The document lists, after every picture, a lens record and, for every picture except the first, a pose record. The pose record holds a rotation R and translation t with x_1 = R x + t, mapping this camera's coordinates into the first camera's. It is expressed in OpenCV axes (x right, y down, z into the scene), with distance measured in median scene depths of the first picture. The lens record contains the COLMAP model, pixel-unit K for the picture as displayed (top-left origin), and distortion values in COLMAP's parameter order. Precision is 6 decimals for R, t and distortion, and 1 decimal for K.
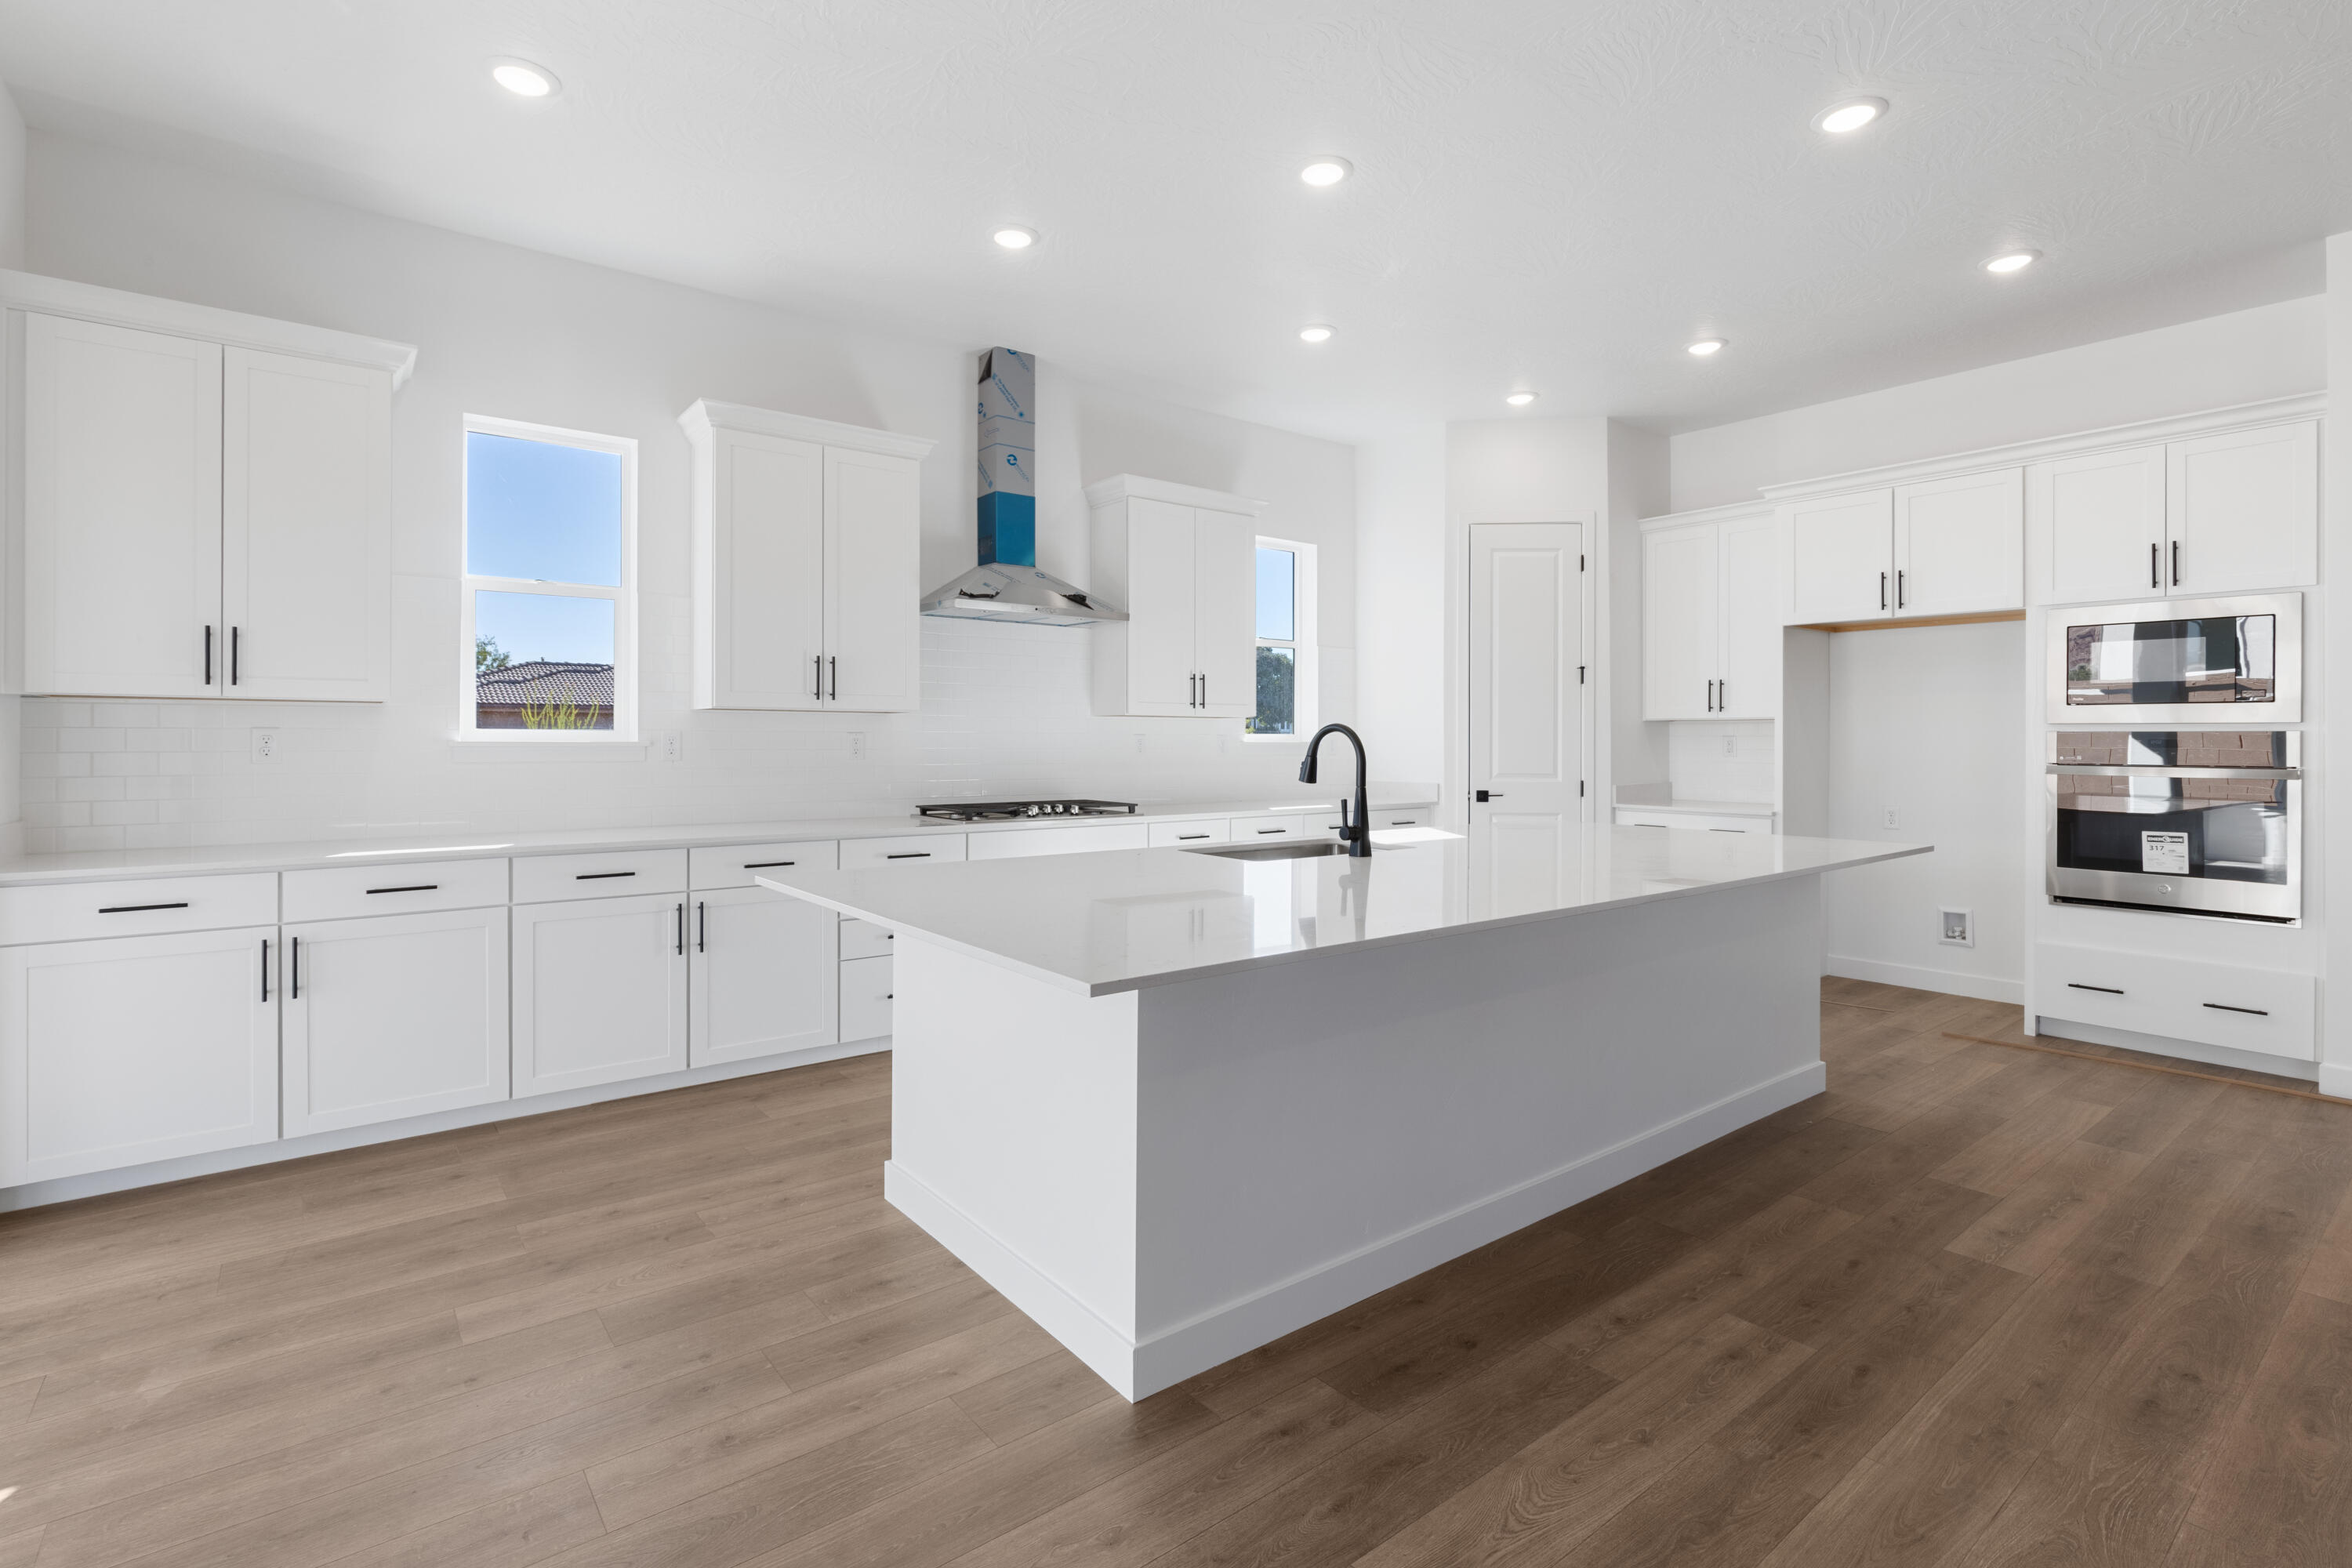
lens RADIAL K [[1088.9, 0, 1155.2], [0, 1088.9, 742.1], [0, 0, 1]] dist [-0.003530, 0.000131]
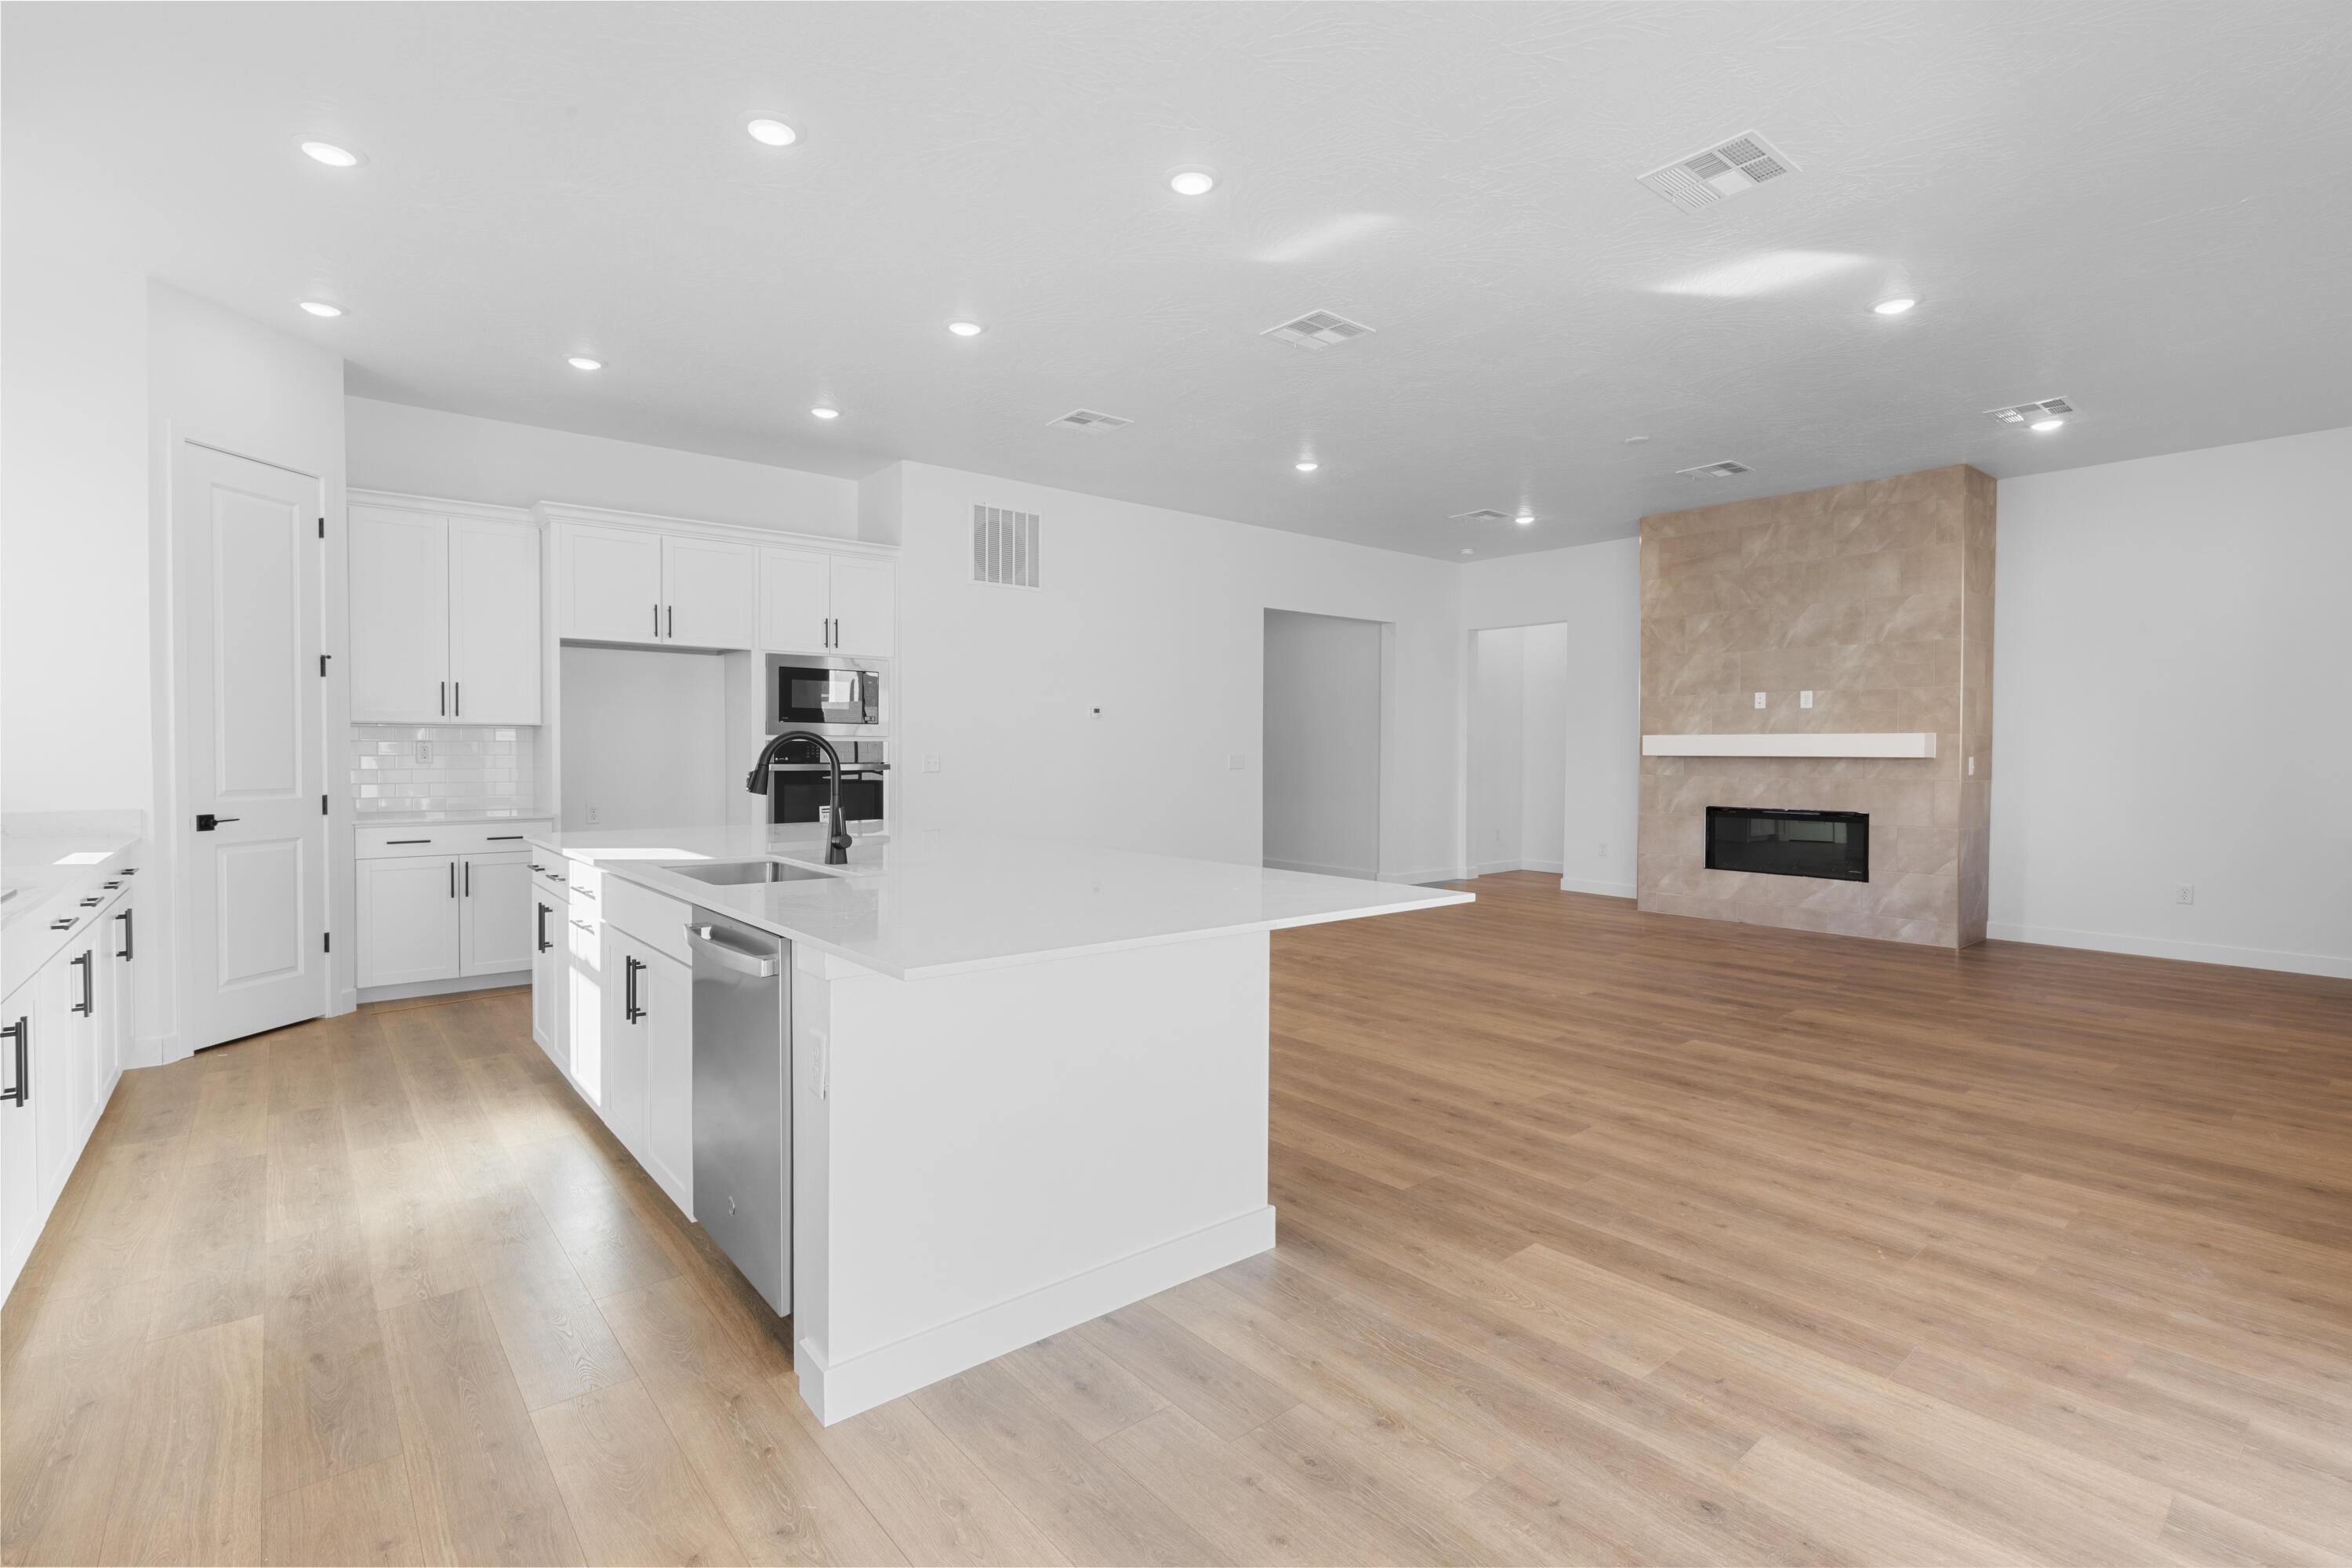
lens RADIAL K [[1088.9, 0, 1171.1], [0, 1088.9, 769.1], [0, 0, 1]] dist [-0.003530, 0.000131]
pose [[-0.030880, -0.022186, 0.999277, -0.554795], [-0.001379, 0.999754, 0.022154, -0.003840], [-0.999522, -0.000693, -0.030903, 0.483764]]
